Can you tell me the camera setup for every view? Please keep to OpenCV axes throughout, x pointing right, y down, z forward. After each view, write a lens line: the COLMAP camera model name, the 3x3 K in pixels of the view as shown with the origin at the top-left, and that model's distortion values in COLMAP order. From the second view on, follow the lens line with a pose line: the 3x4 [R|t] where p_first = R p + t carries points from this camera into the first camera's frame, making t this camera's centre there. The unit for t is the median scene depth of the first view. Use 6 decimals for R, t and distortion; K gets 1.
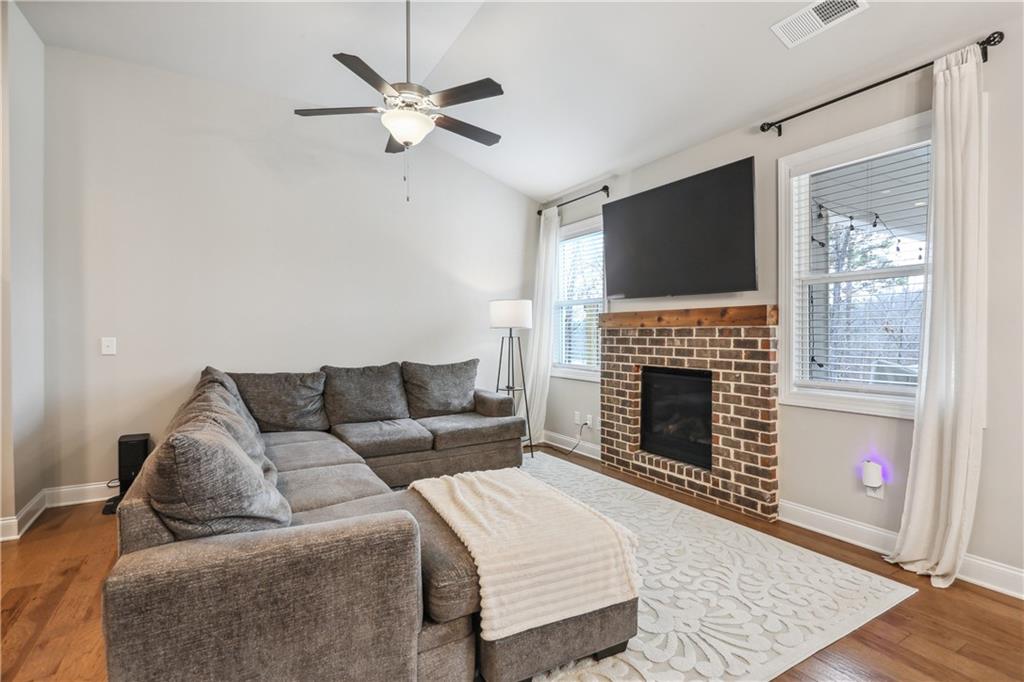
lens RADIAL K [[490.6, 0, 519.7], [0, 490.6, 339.5], [0, 0, 1]] dist [-0.008195, 0.003999]
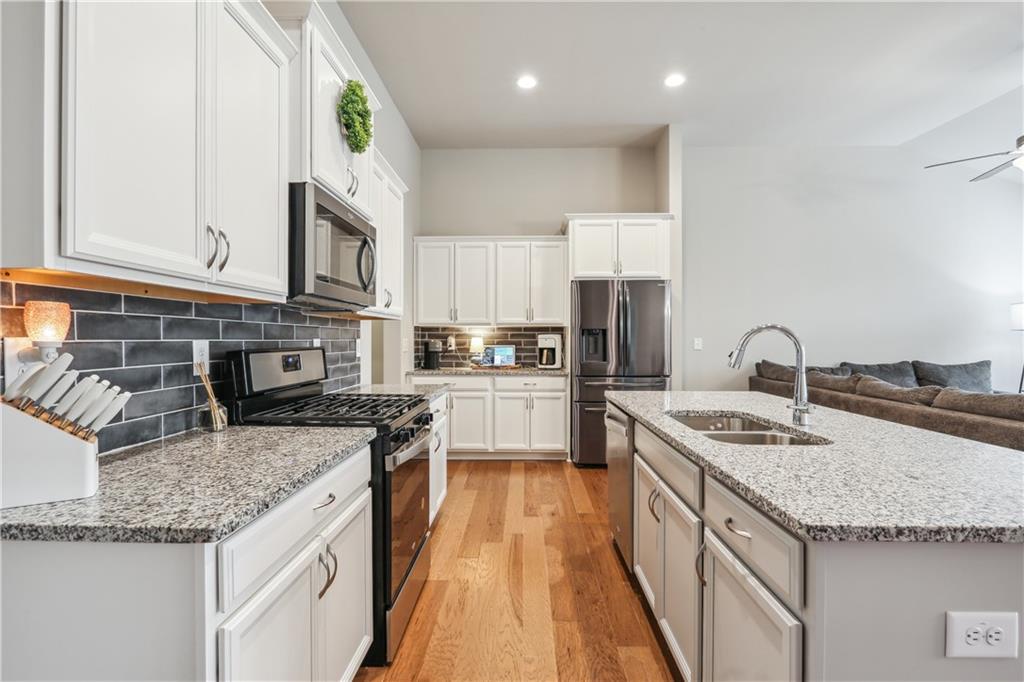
lens RADIAL K [[490.6, 0, 510.6], [0, 490.6, 347.2], [0, 0, 1]] dist [-0.008195, 0.003999]
pose [[0.842224, 0.011622, -0.539002, -0.444740], [-0.006962, 0.999919, 0.010681, 0.009479], [0.539082, -0.005243, 0.842237, -0.463908]]
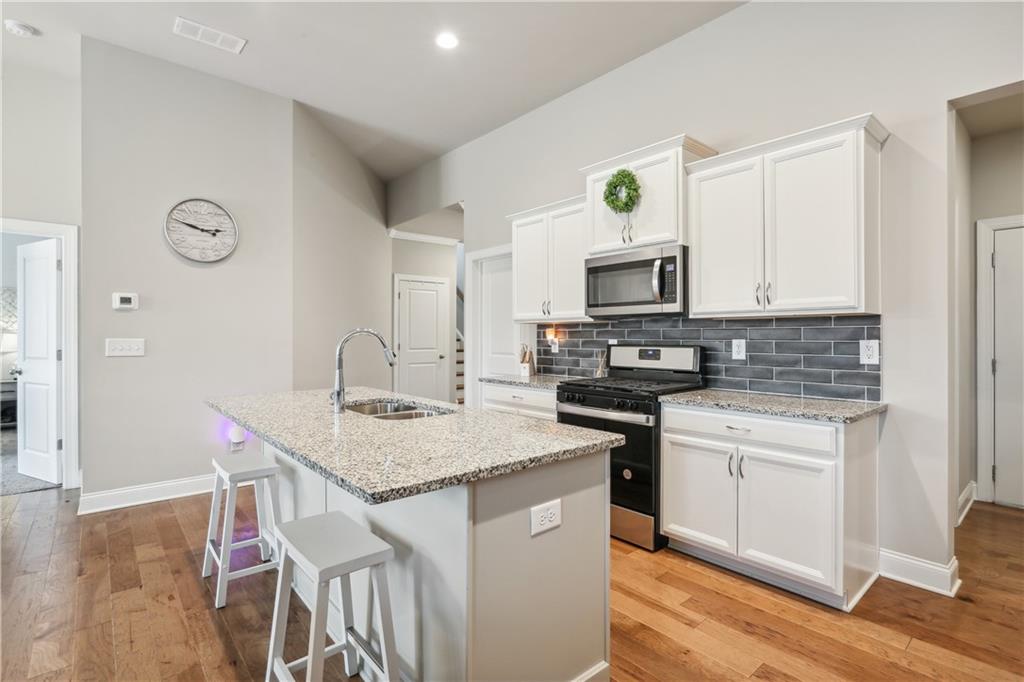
lens RADIAL K [[490.6, 0, 509.8], [0, 490.6, 332.8], [0, 0, 1]] dist [-0.008195, 0.003999]
pose [[-0.985534, 0.007575, -0.169310, -0.551007], [0.006507, 0.999955, 0.006862, -0.009302], [0.169355, 0.005661, -0.985539, 0.583080]]
